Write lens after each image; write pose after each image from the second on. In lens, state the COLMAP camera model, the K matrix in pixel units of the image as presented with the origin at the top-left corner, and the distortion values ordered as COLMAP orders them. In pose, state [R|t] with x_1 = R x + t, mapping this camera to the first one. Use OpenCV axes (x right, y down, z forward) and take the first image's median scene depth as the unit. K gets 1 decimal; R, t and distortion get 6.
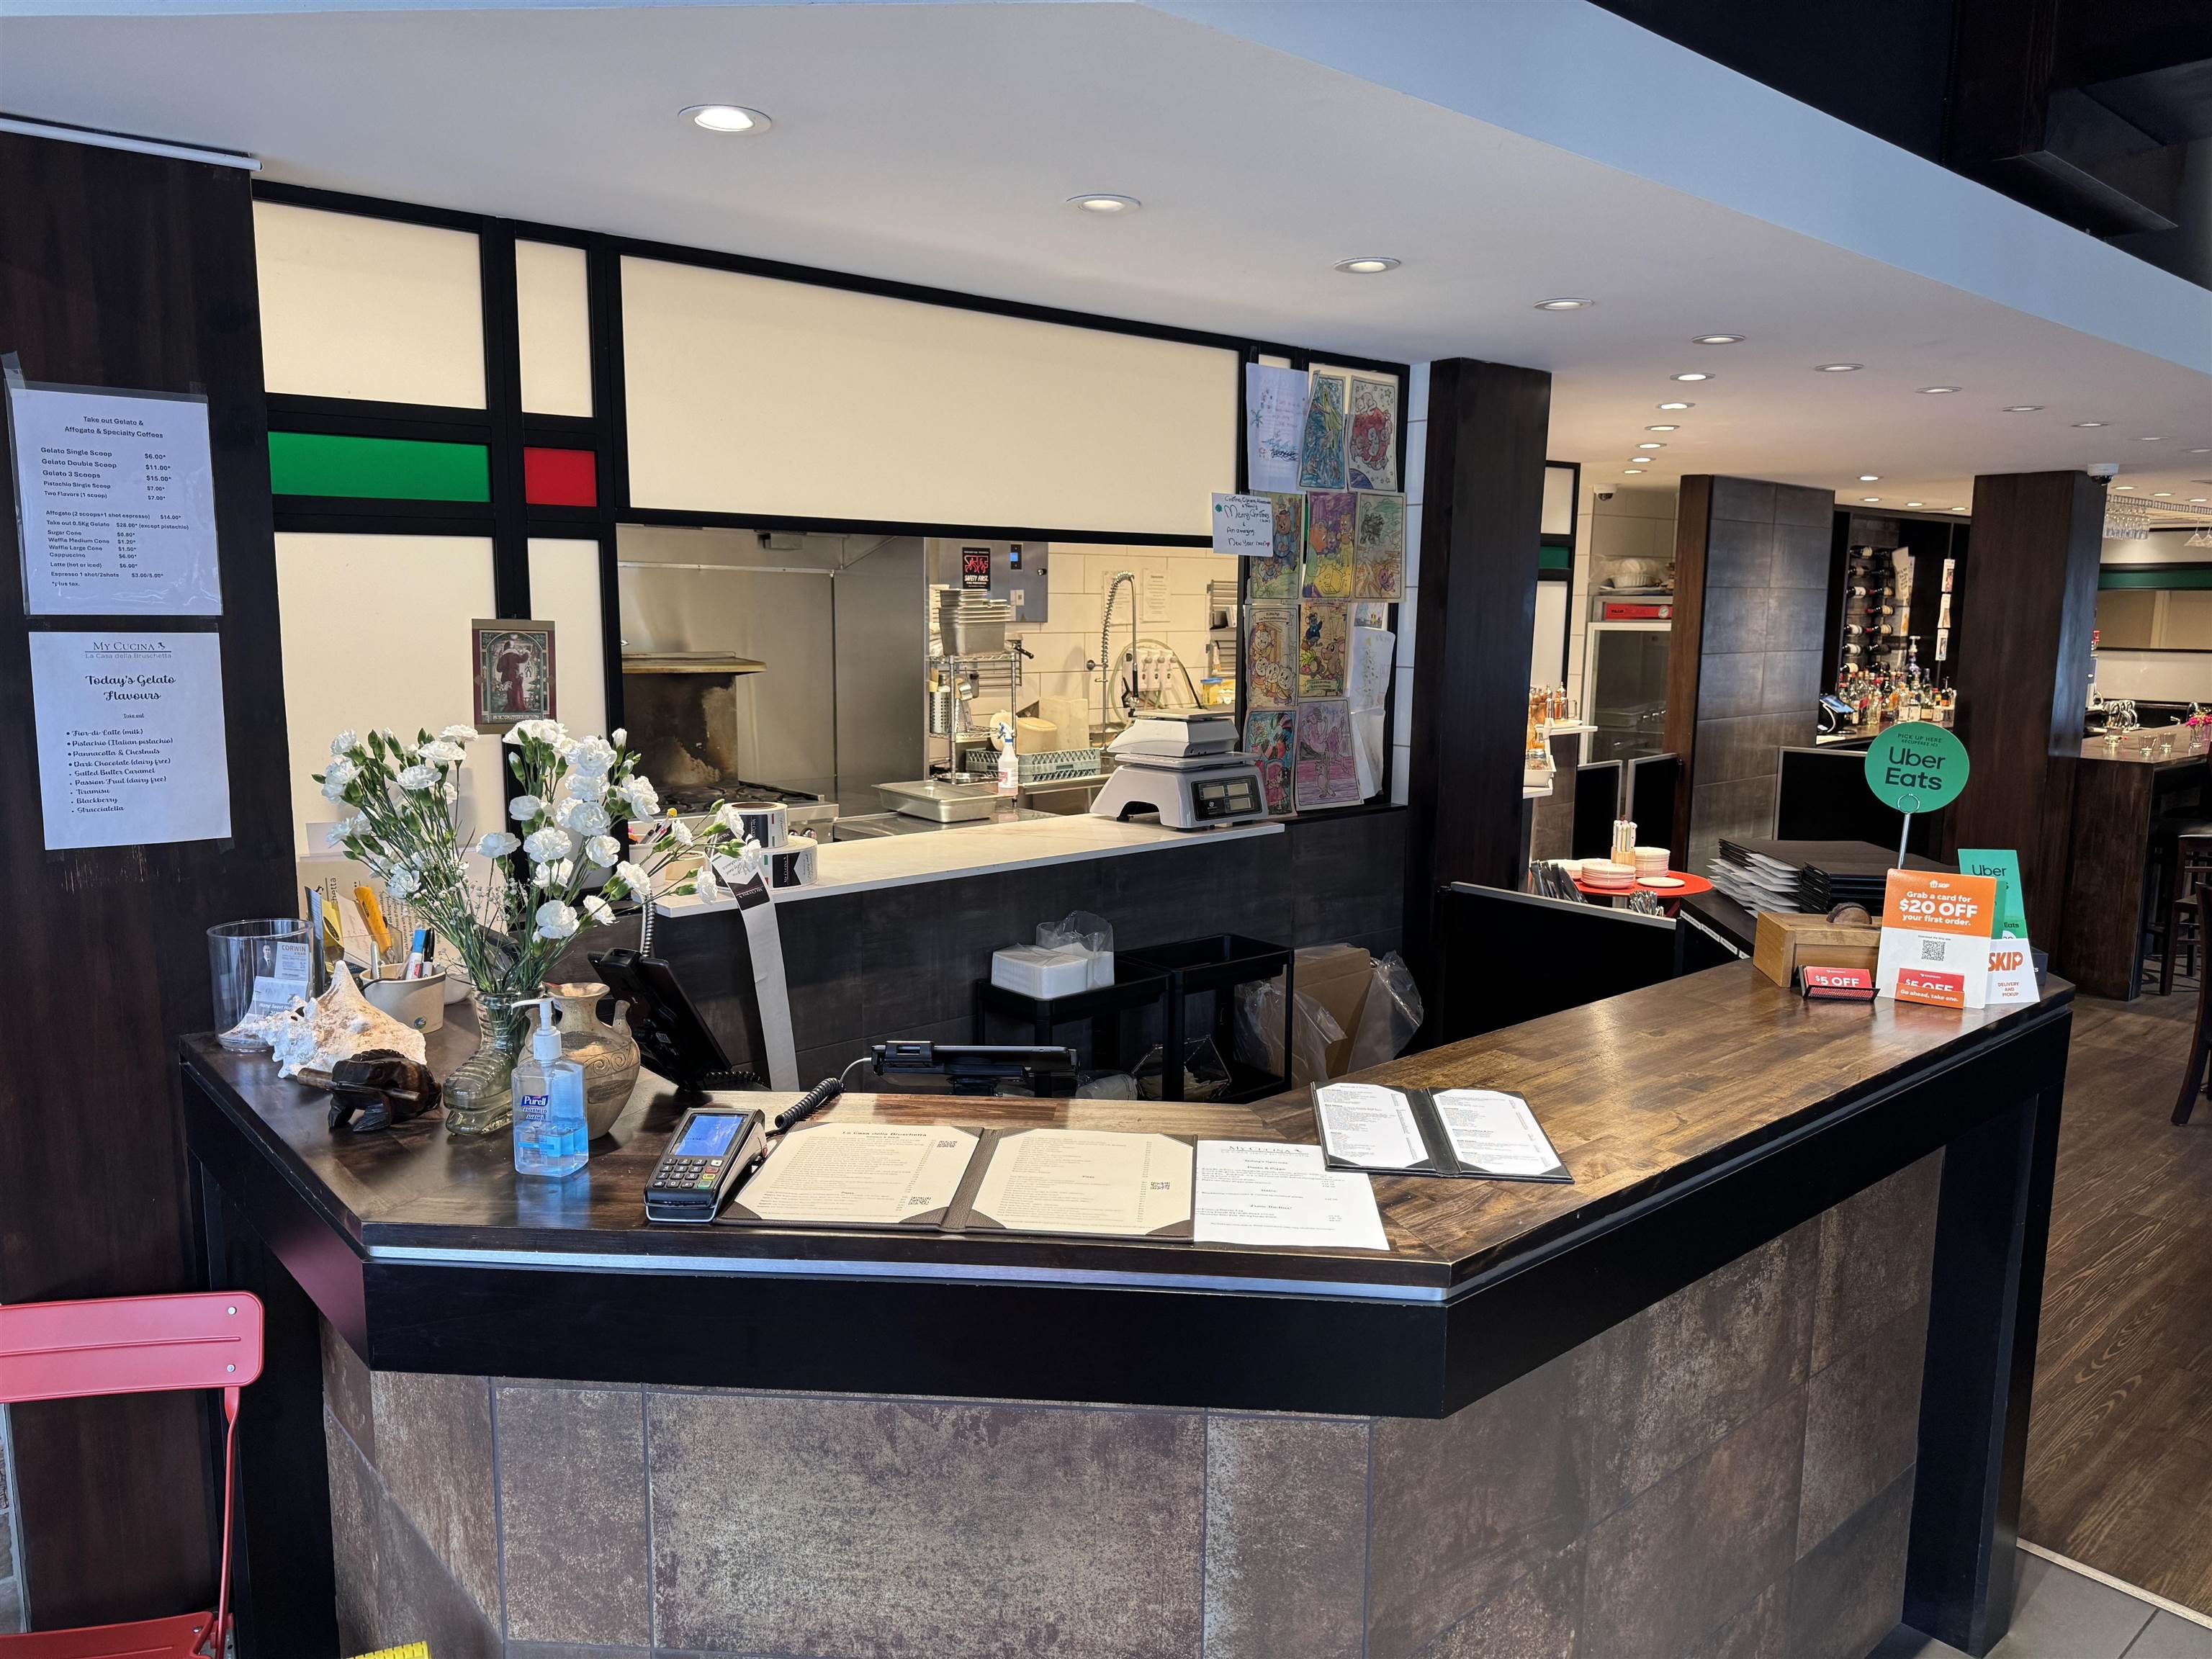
lens RADIAL K [[1522.0, 0, 1102.9], [0, 1522.0, 831.7], [0, 0, 1]] dist [0.004365, -0.007705]
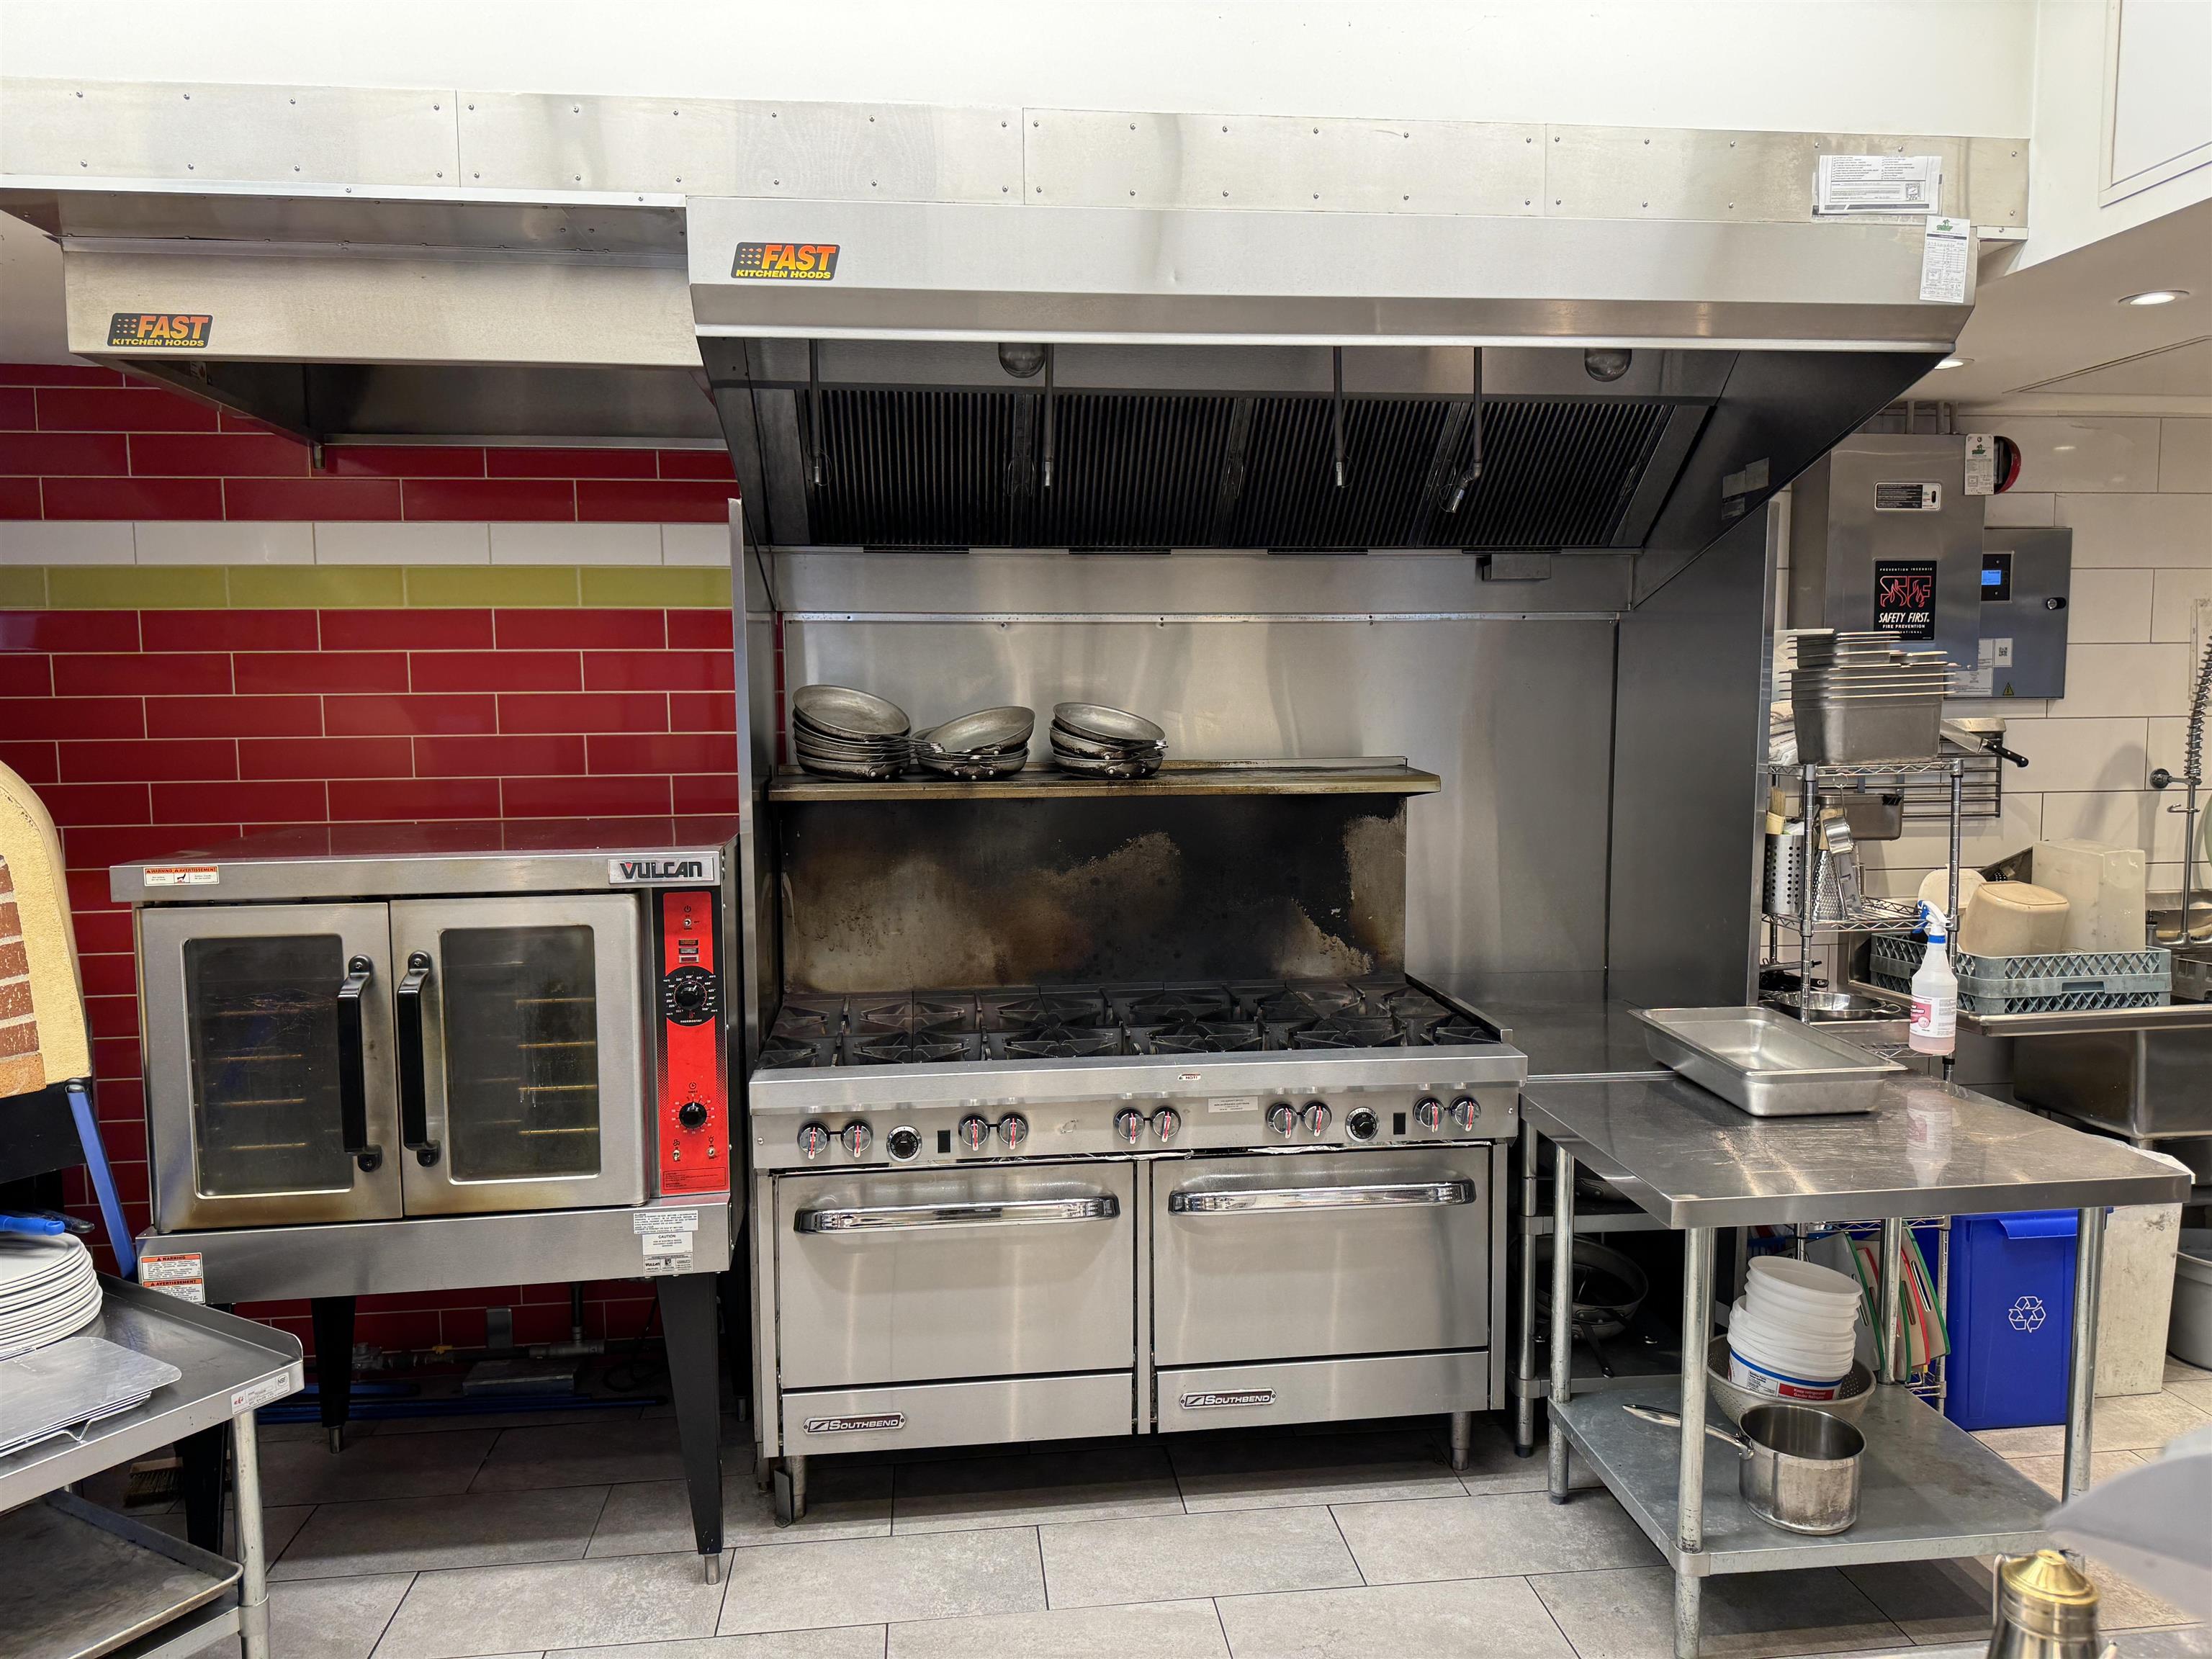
lens RADIAL K [[1522.0, 0, 1093.6], [0, 1522.0, 834.7], [0, 0, 1]] dist [0.004365, -0.007705]
pose [[0.807899, 0.035241, -0.588267, 0.004902], [-0.068943, 0.997008, -0.034955, -0.057237], [0.585275, 0.068797, 0.807911, 0.445080]]
